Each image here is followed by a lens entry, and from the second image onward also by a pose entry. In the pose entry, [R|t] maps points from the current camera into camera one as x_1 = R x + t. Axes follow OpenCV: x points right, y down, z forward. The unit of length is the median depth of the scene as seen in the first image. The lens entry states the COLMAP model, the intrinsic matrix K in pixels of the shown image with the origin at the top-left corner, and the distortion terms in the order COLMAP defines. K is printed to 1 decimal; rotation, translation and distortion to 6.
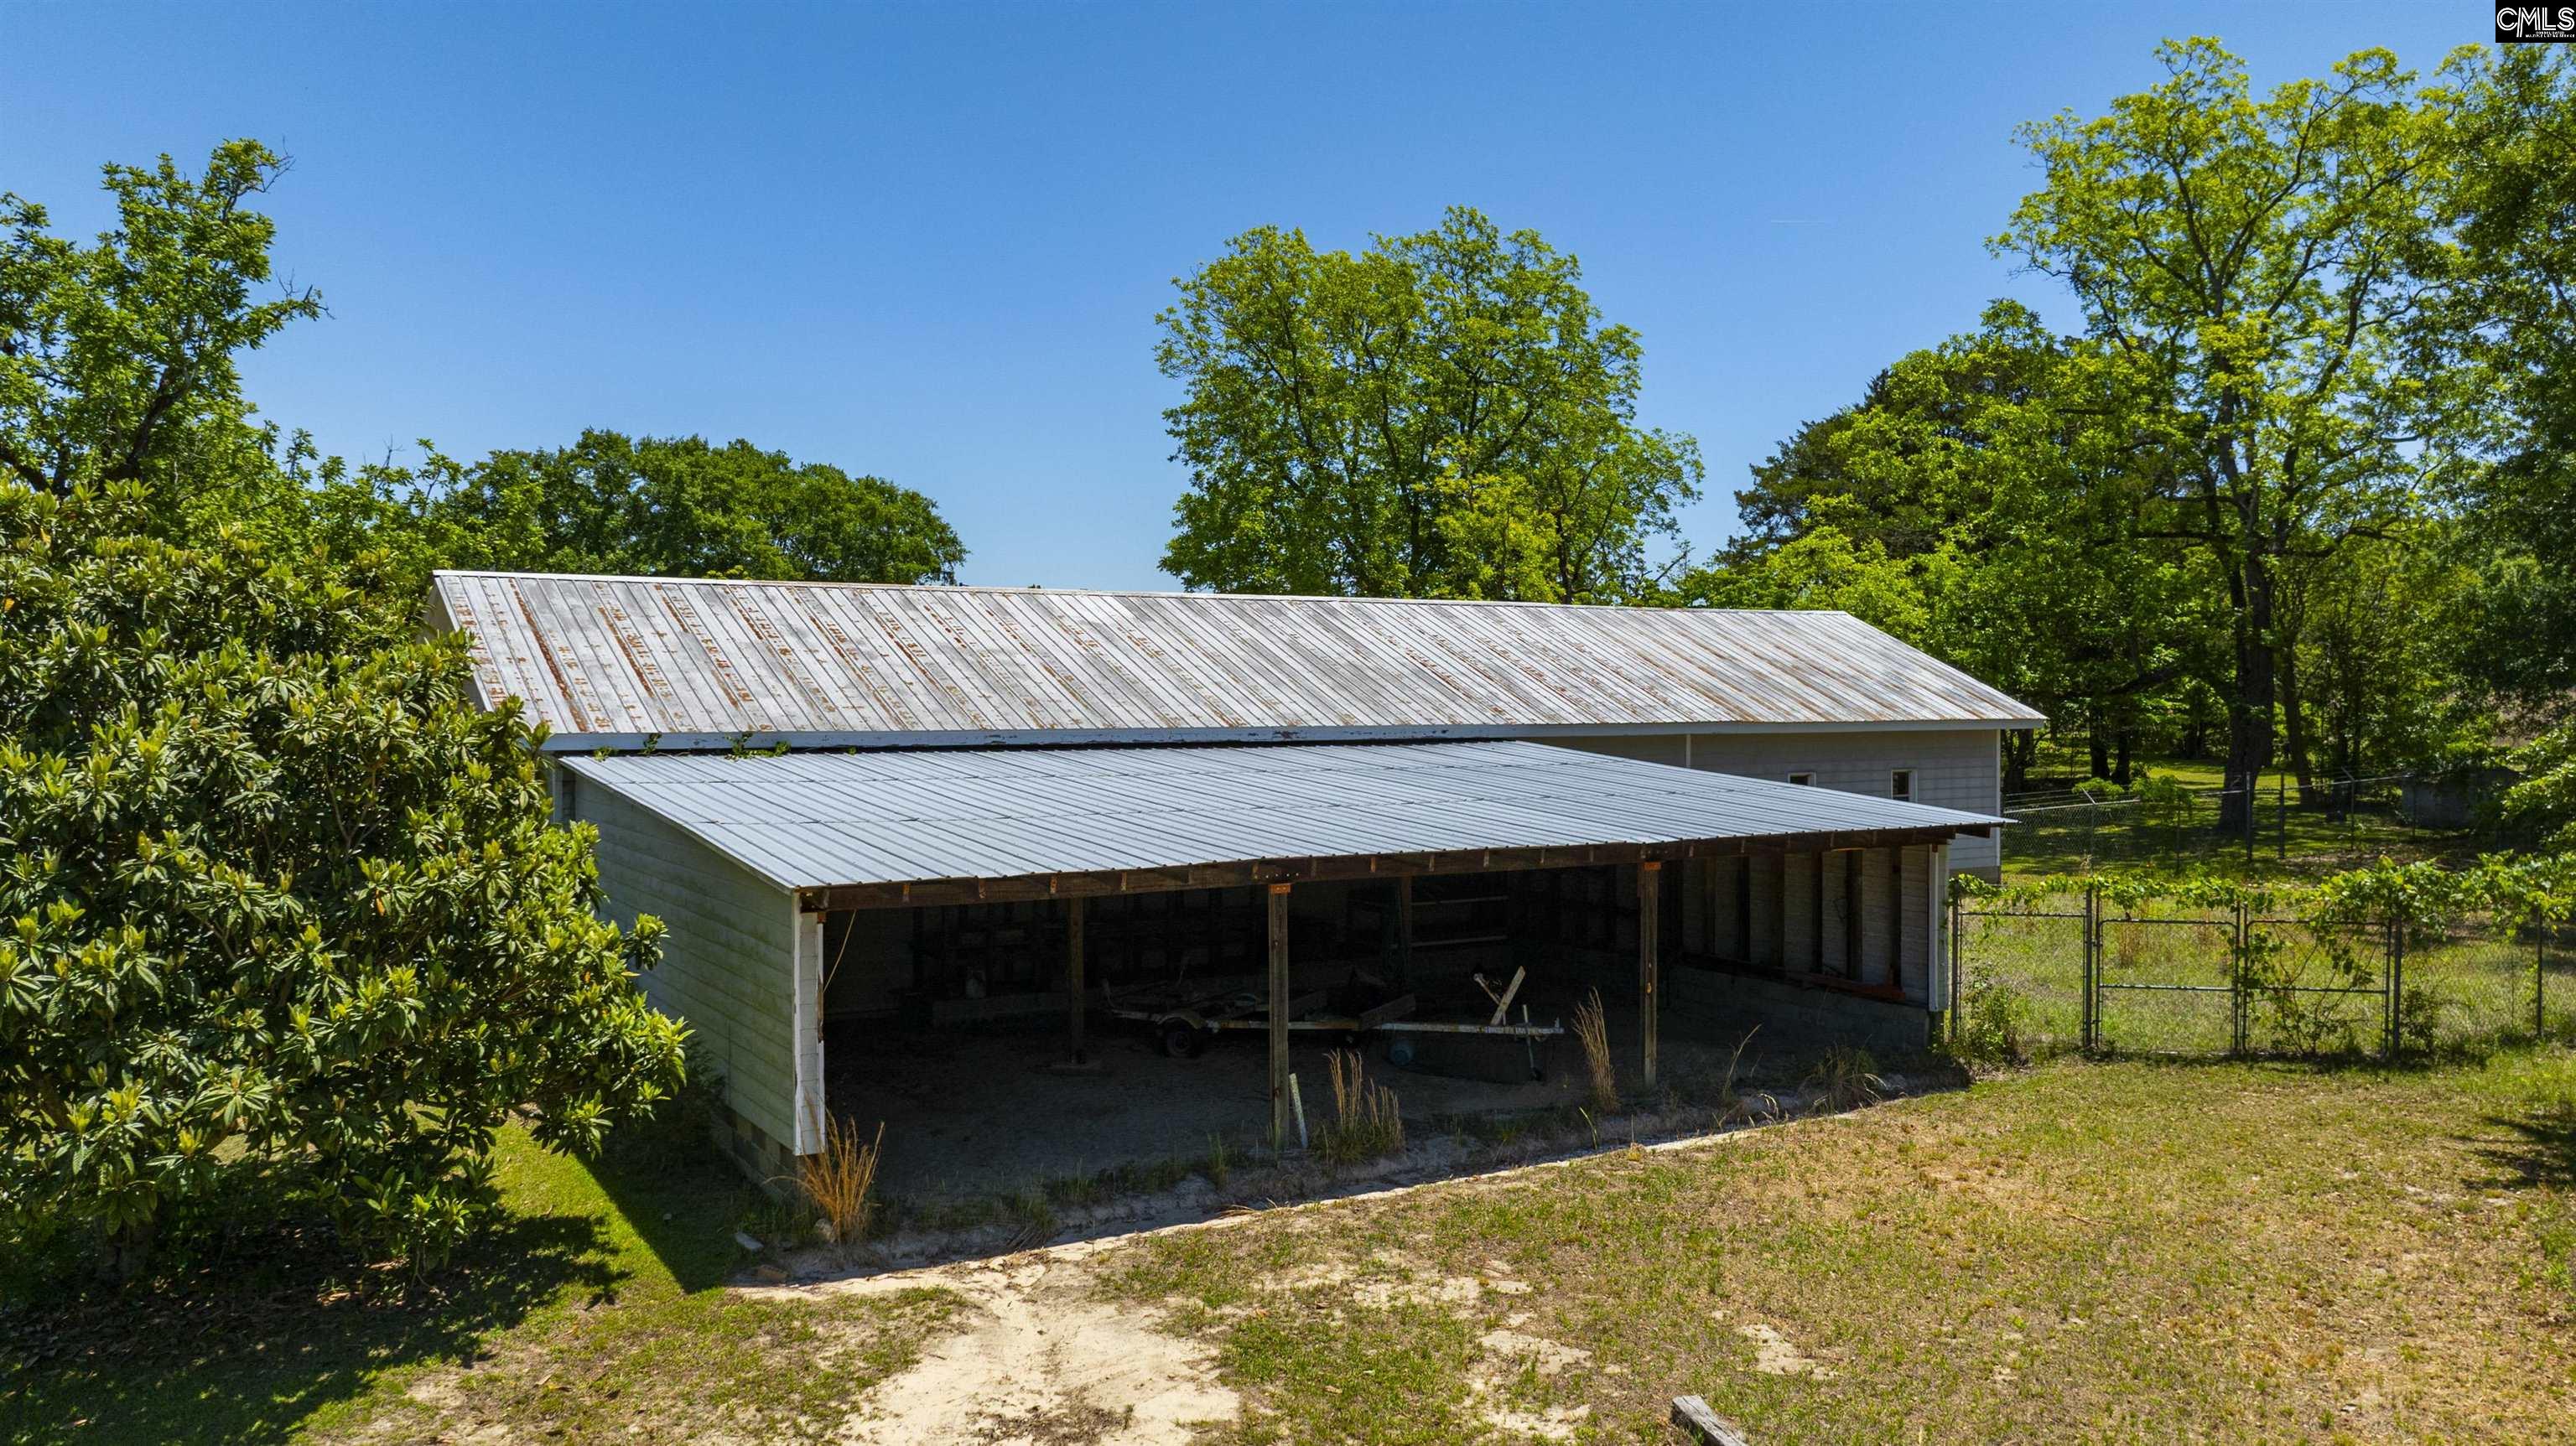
lens RADIAL K [[1920.3, 0, 1288.0], [0, 1920.3, 723.0], [0, 0, 1]] dist [-0.024686, -0.005368]
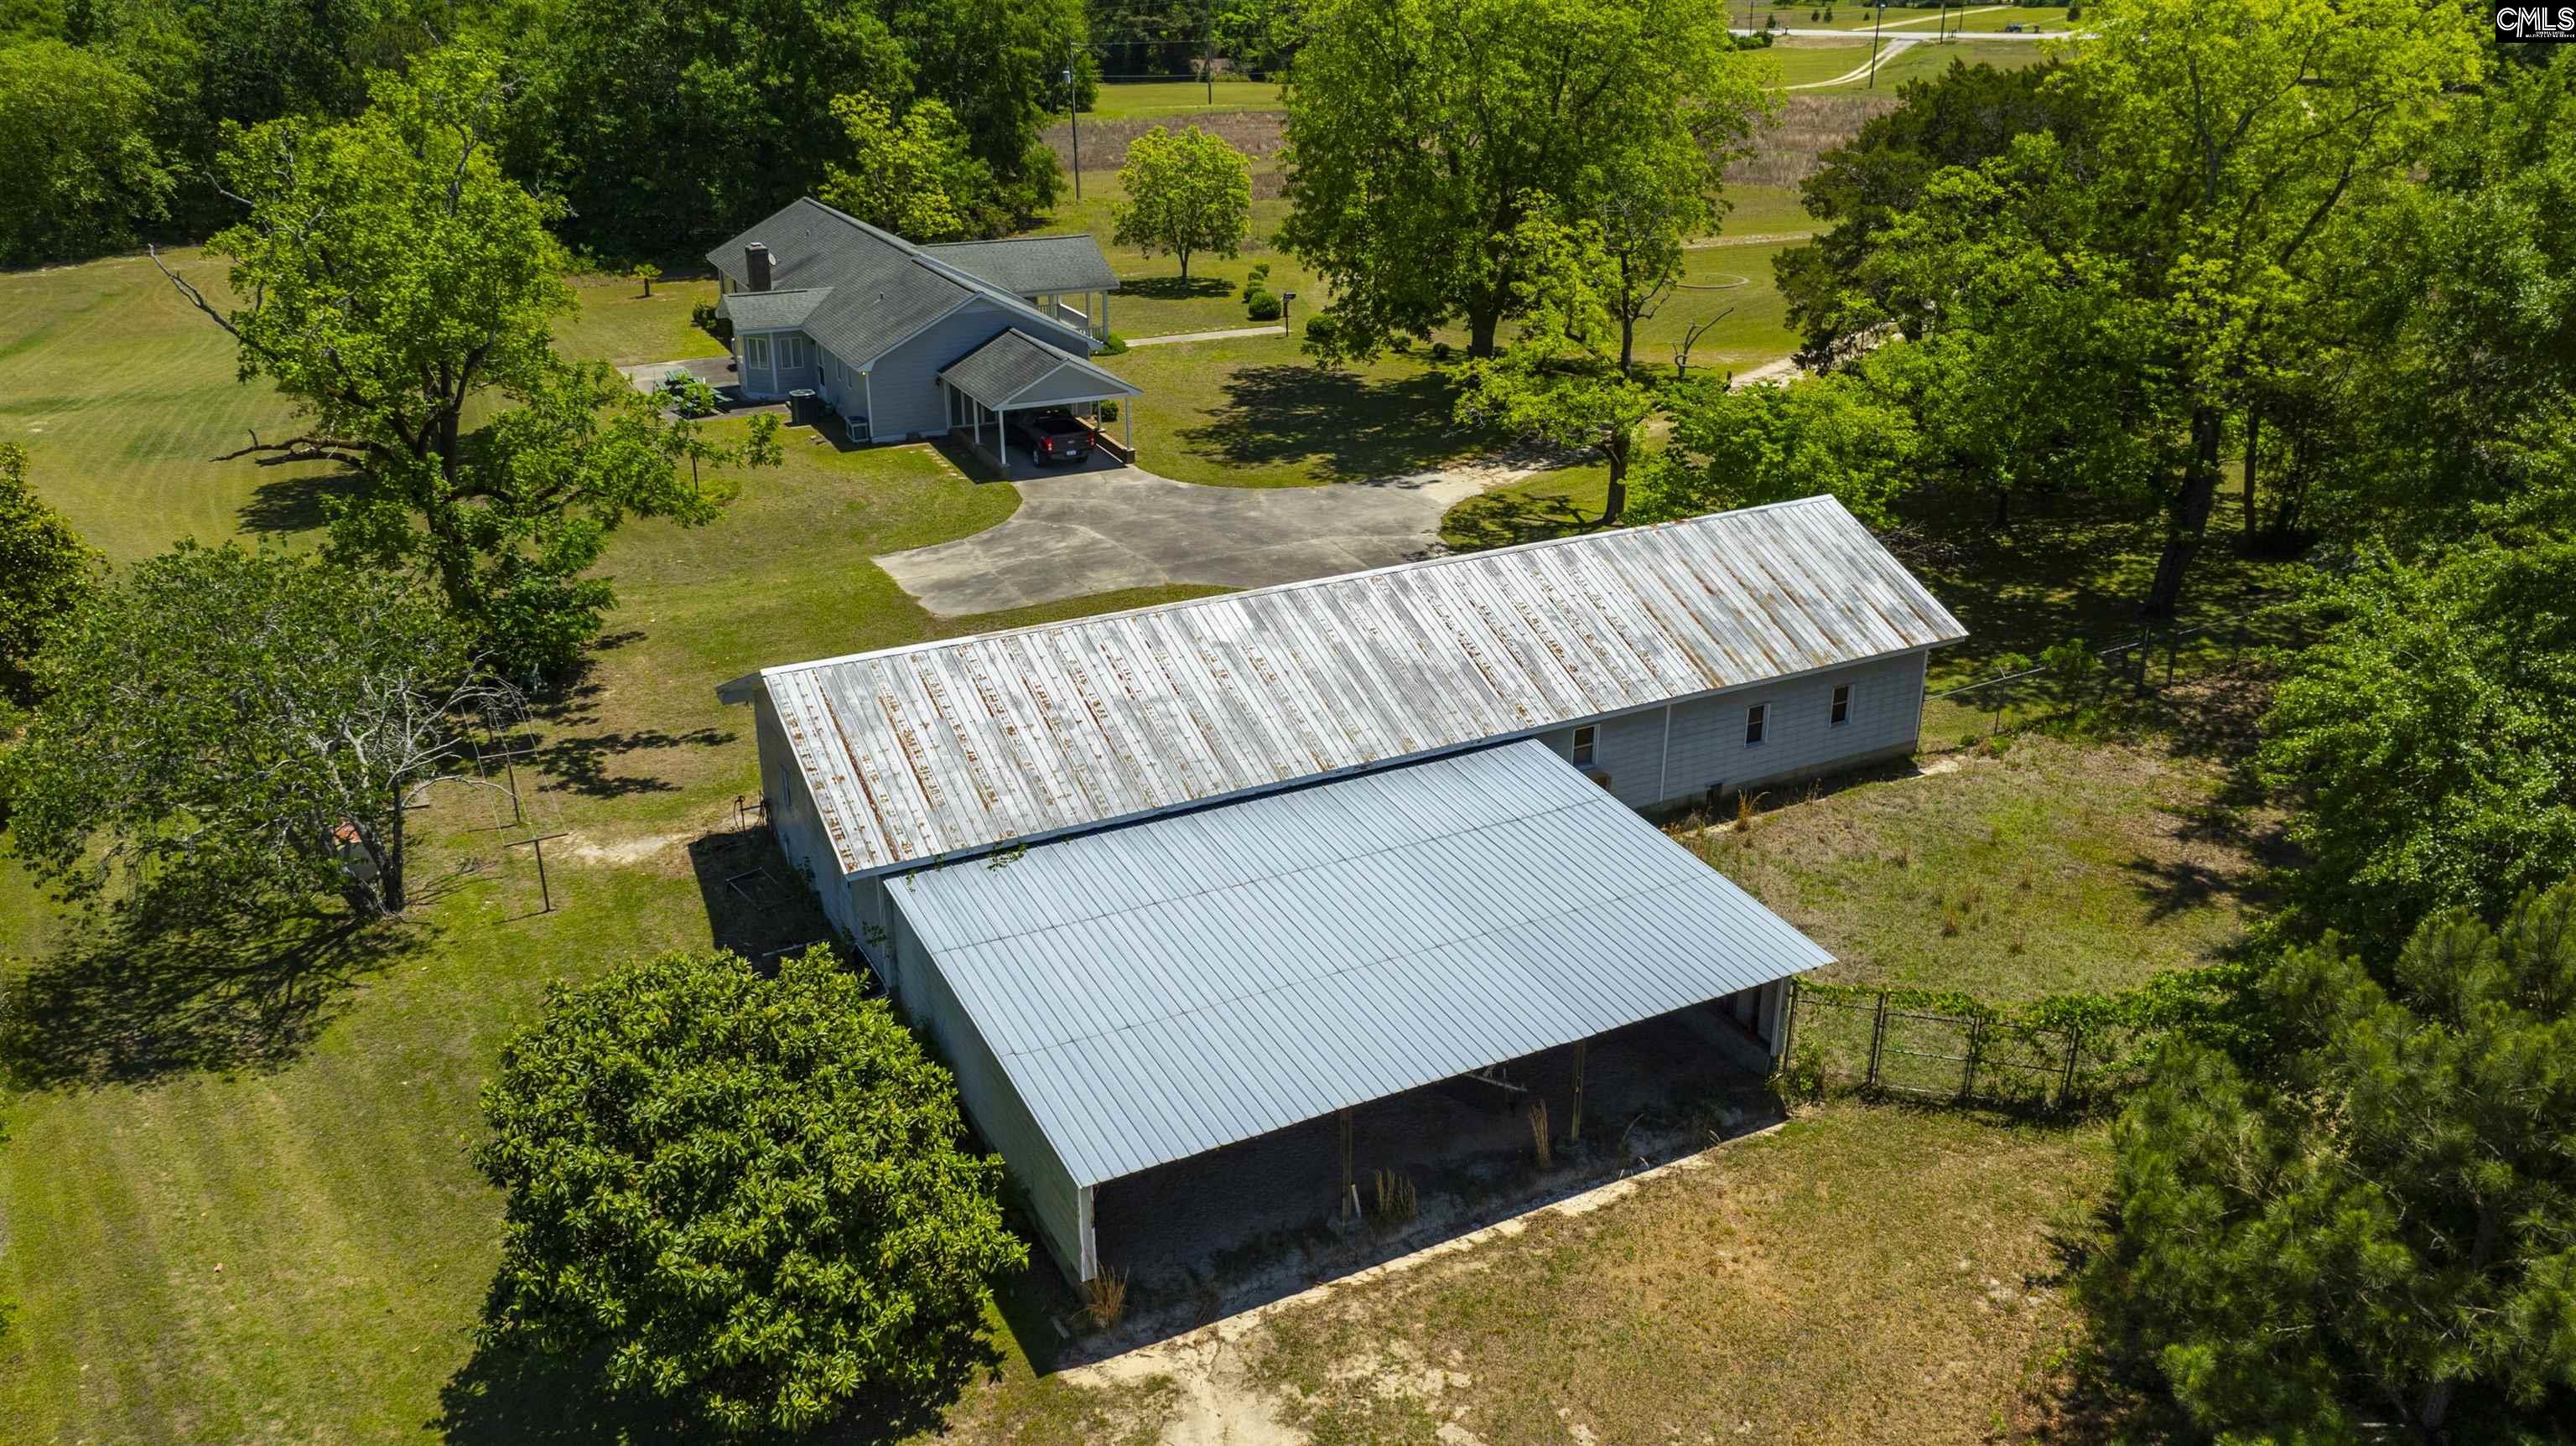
lens RADIAL K [[1885.6, 0, 1288.0], [0, 1885.6, 723.0], [0, 0, 1]] dist [-0.022312, 0.007600]
pose [[0.998544, 0.024994, -0.047802, 0.016623], [-0.006222, 0.933631, 0.358183, -0.938483], [0.053582, -0.357364, 0.932427, -0.502385]]
